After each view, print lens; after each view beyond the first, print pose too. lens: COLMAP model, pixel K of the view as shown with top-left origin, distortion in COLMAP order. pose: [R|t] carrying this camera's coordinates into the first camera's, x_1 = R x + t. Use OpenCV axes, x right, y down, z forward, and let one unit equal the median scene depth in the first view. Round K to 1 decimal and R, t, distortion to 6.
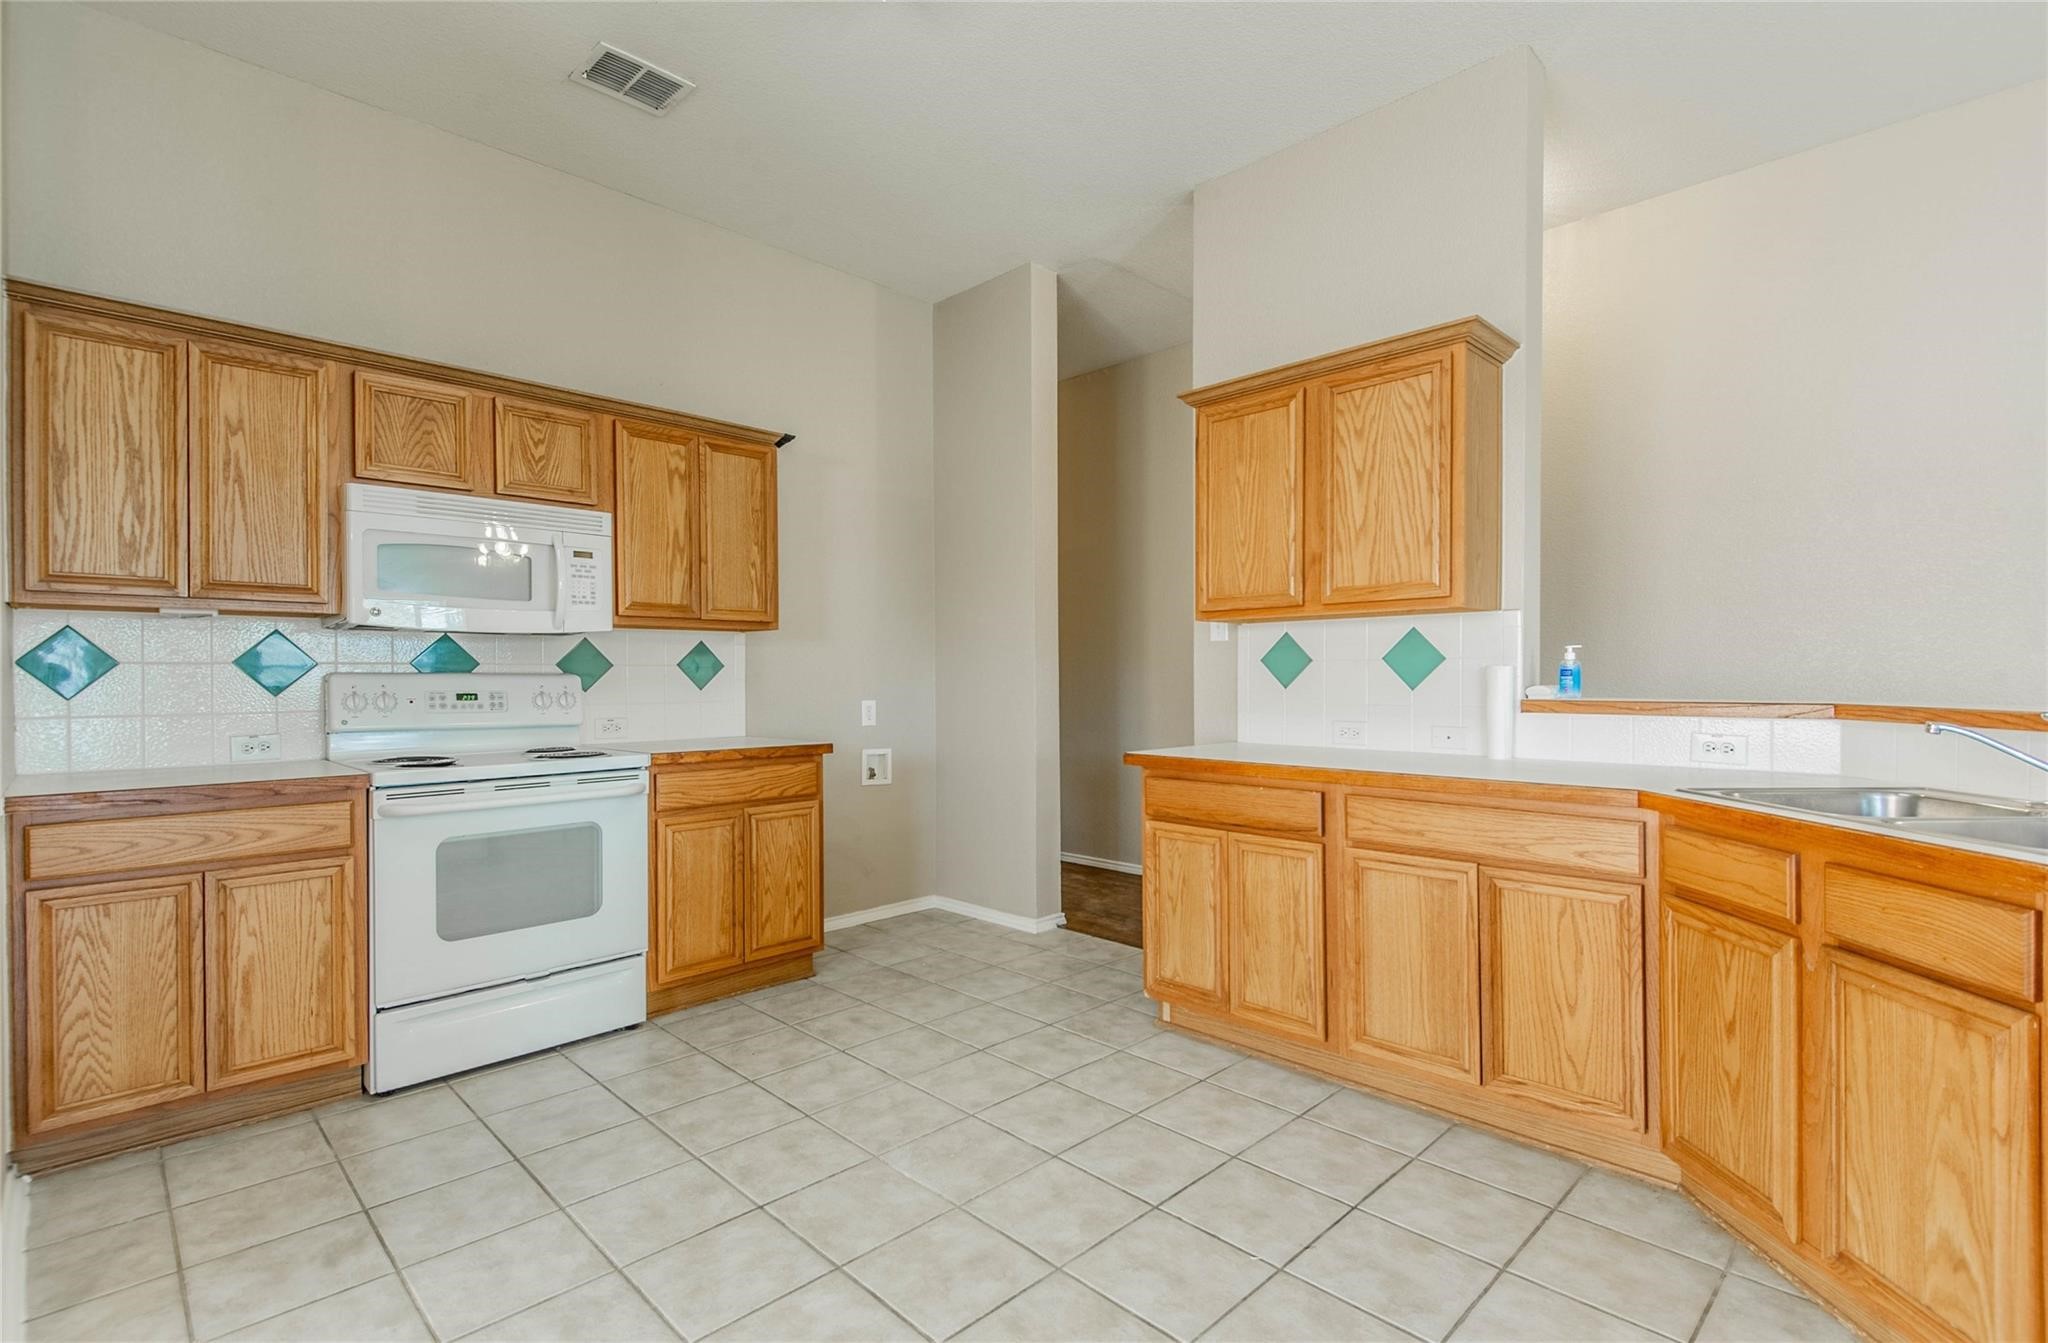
lens RADIAL K [[953.5, 0, 1032.6], [0, 953.5, 680.0], [0, 0, 1]] dist [0.044933, -0.028343]
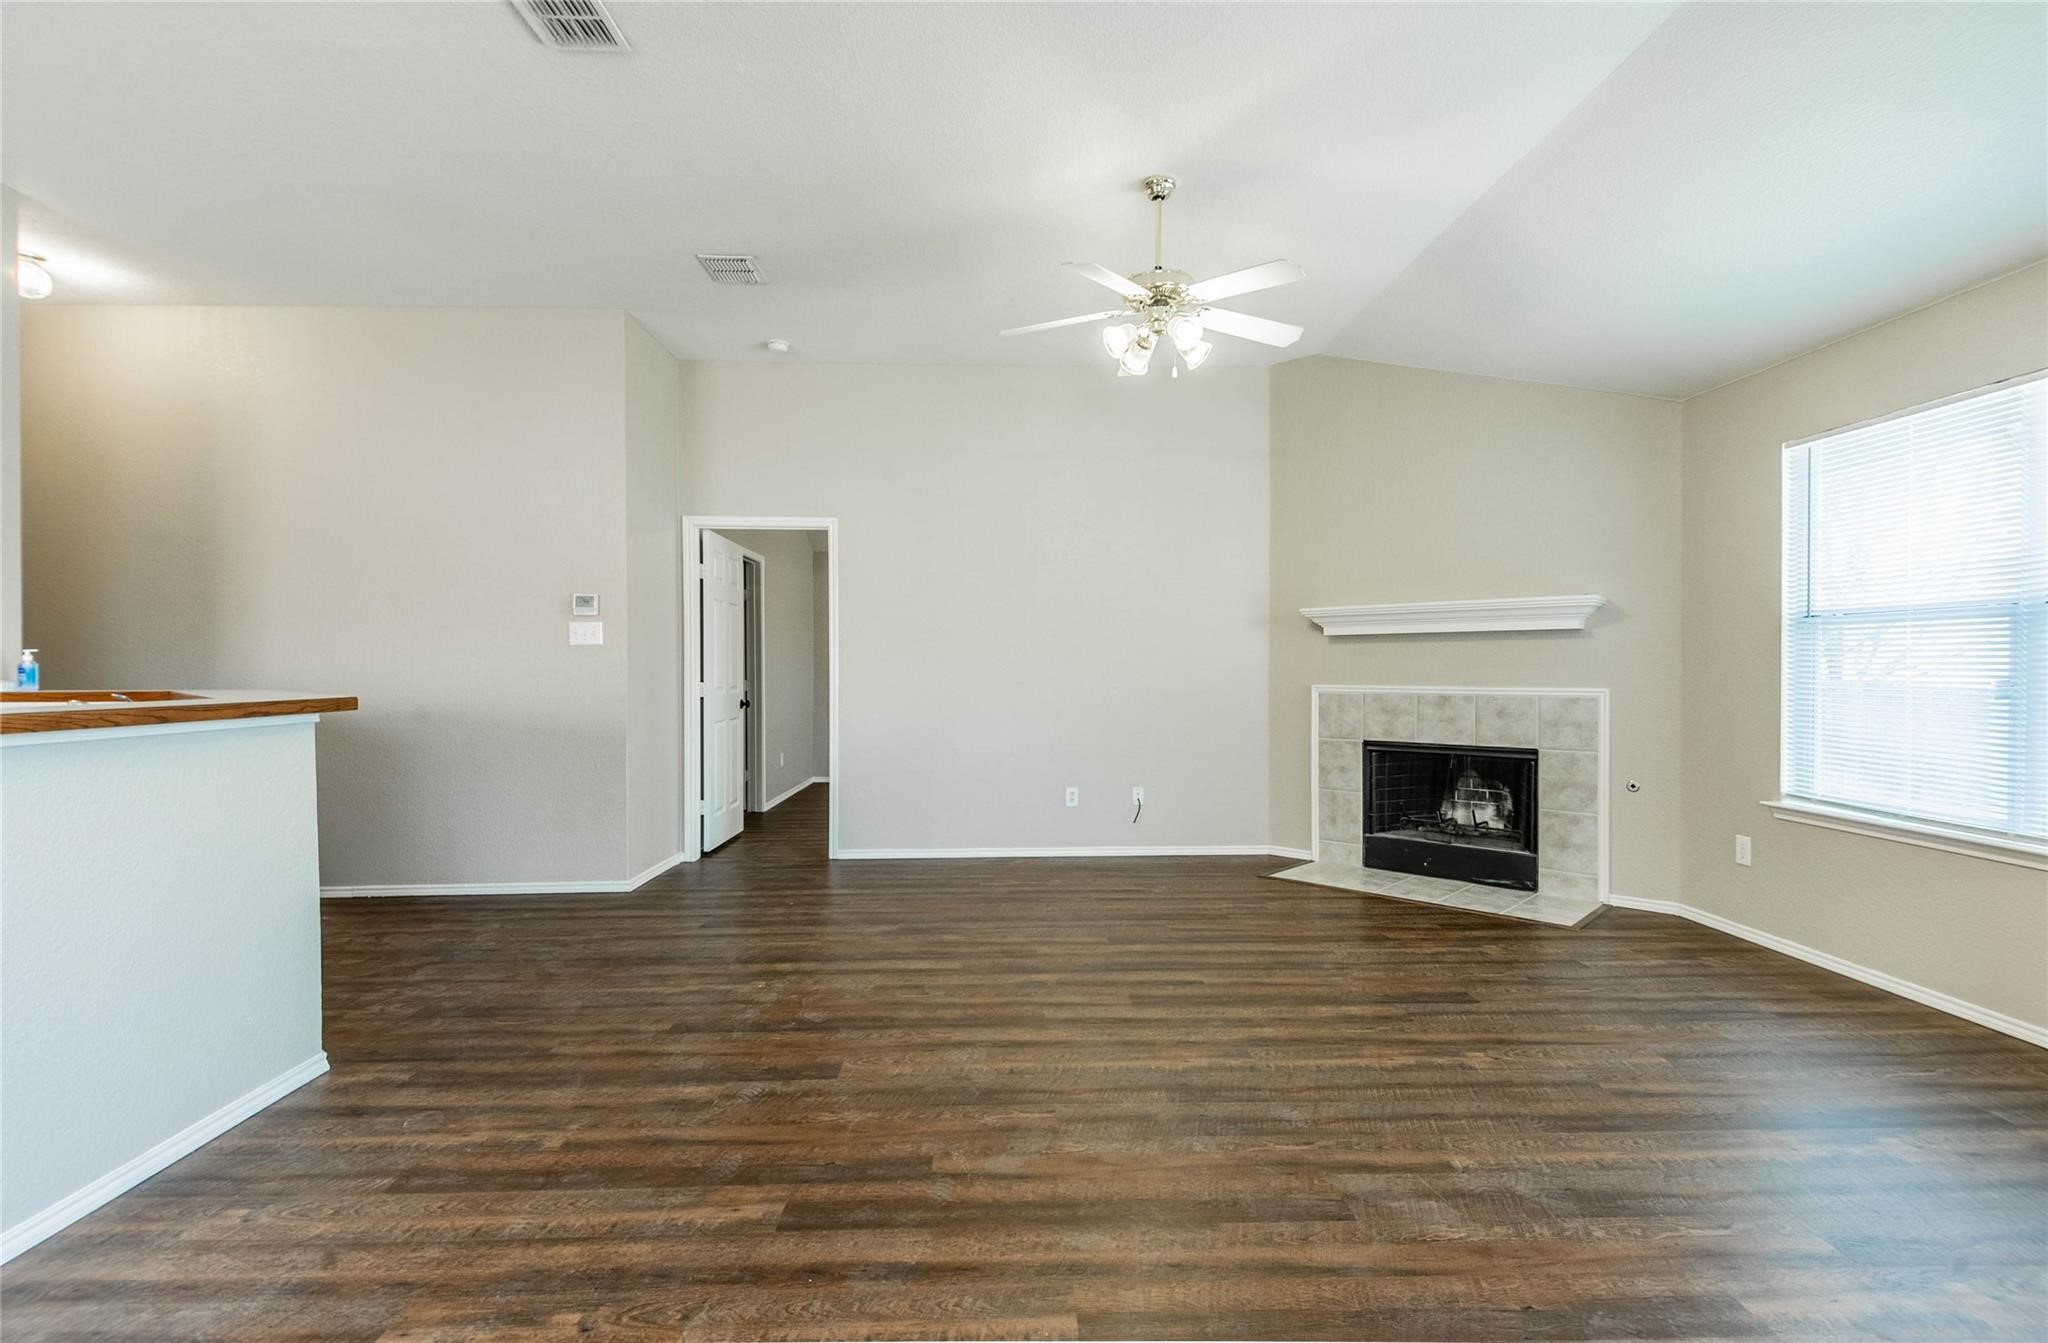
lens RADIAL K [[953.5, 0, 1032.6], [0, 953.5, 680.0], [0, 0, 1]] dist [0.044933, -0.028343]
pose [[0.685973, -0.004338, 0.727614, 0.539106], [0.003520, 0.999990, 0.002644, 0.006133], [-0.727618, 0.000747, 0.685982, -0.863458]]
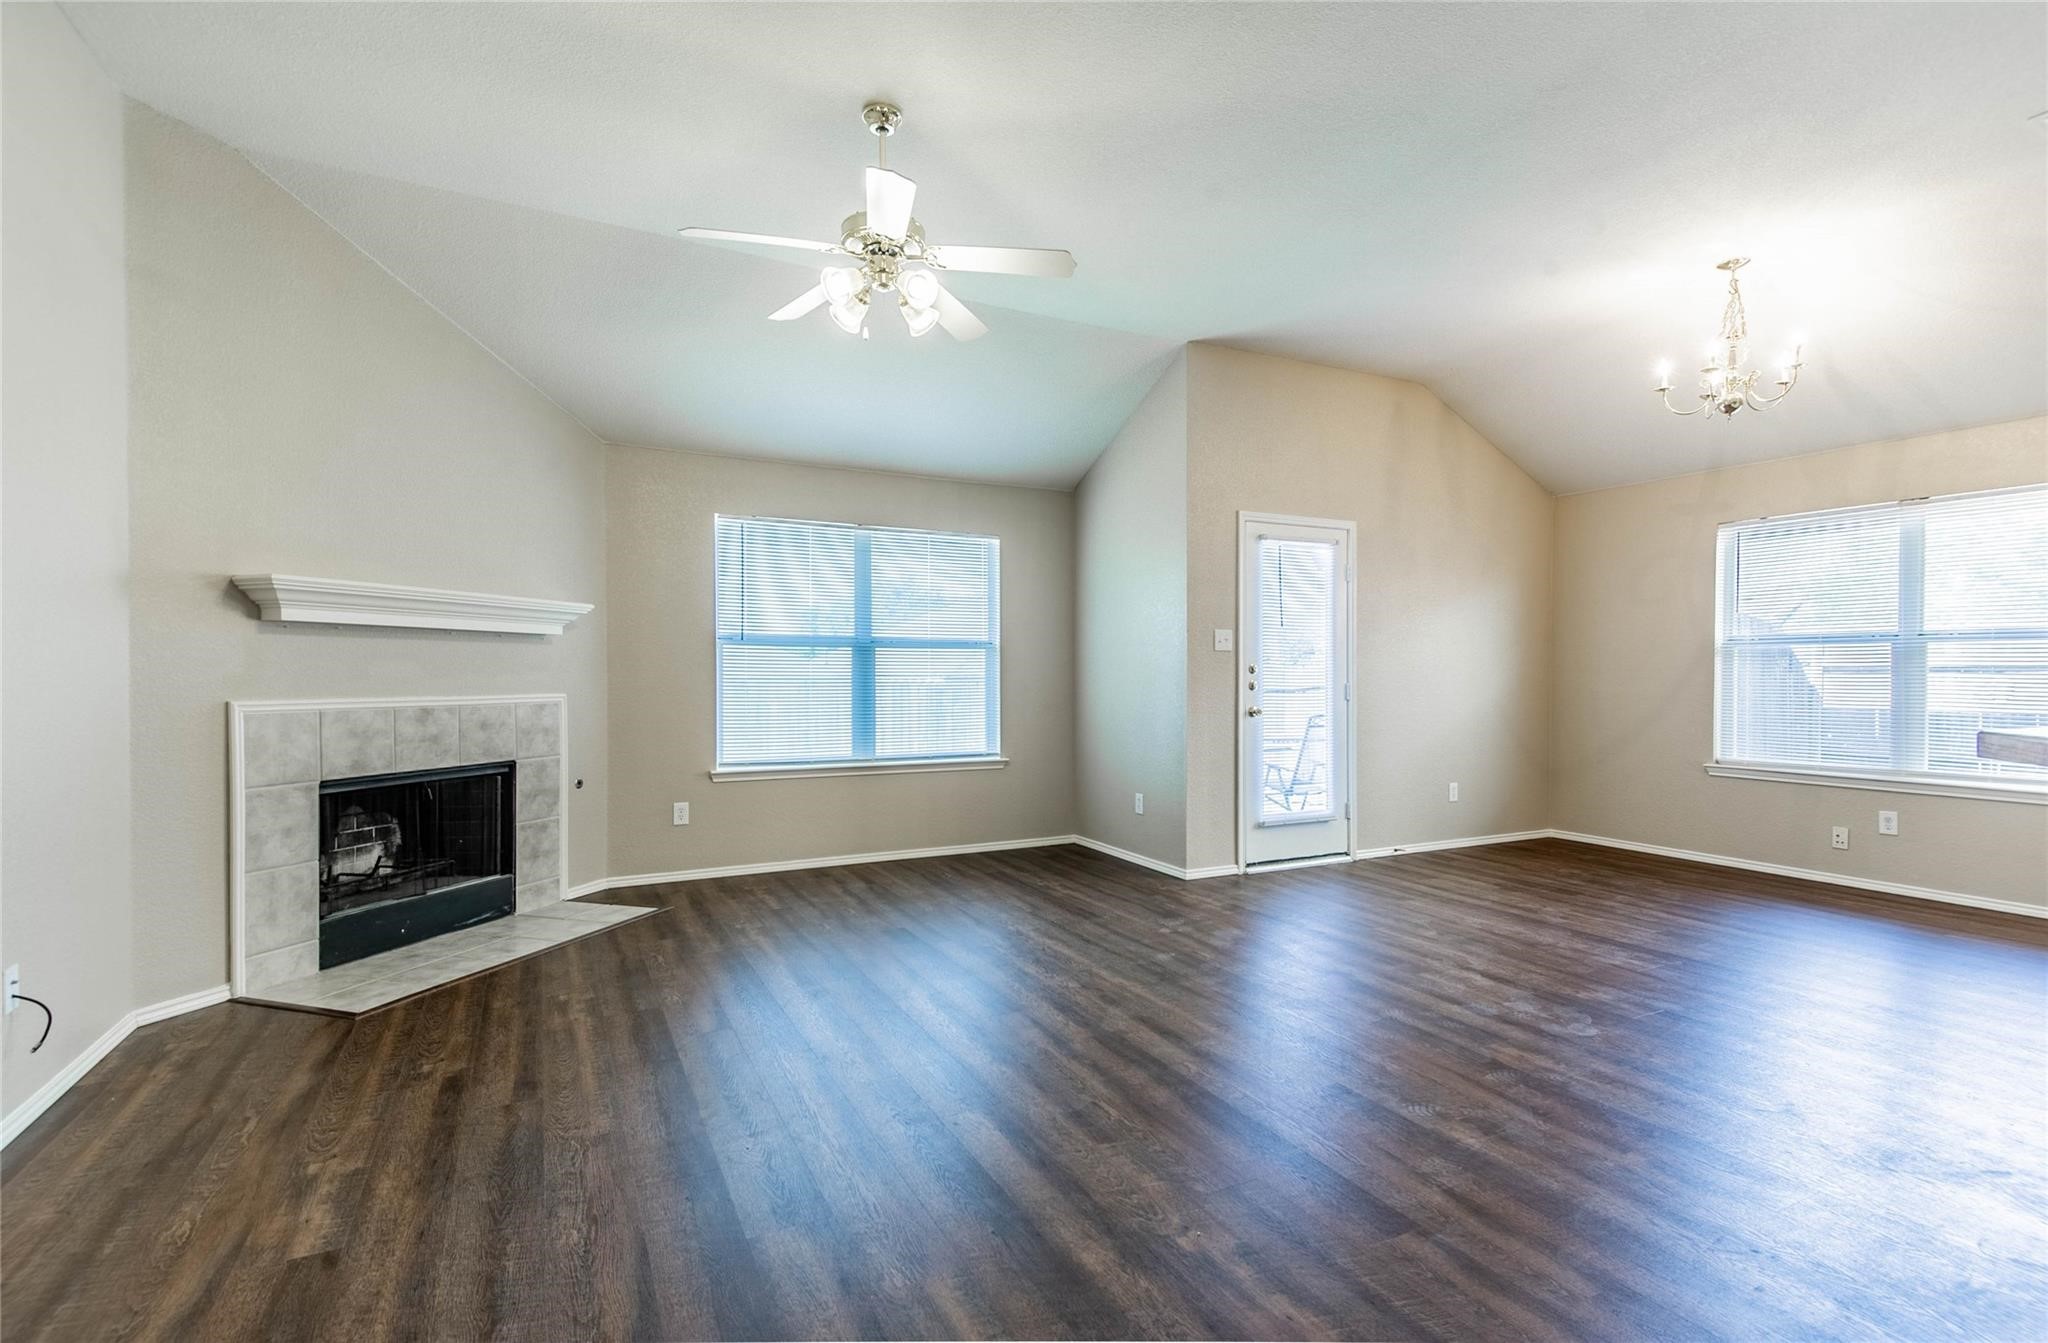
lens RADIAL K [[953.5, 0, 1032.6], [0, 953.5, 680.0], [0, 0, 1]] dist [0.044933, -0.028343]
pose [[-0.951379, 0.002001, 0.308015, 1.085933], [0.006023, 0.999909, 0.012109, -0.011206], [-0.307963, 0.013376, -0.951304, 0.918051]]
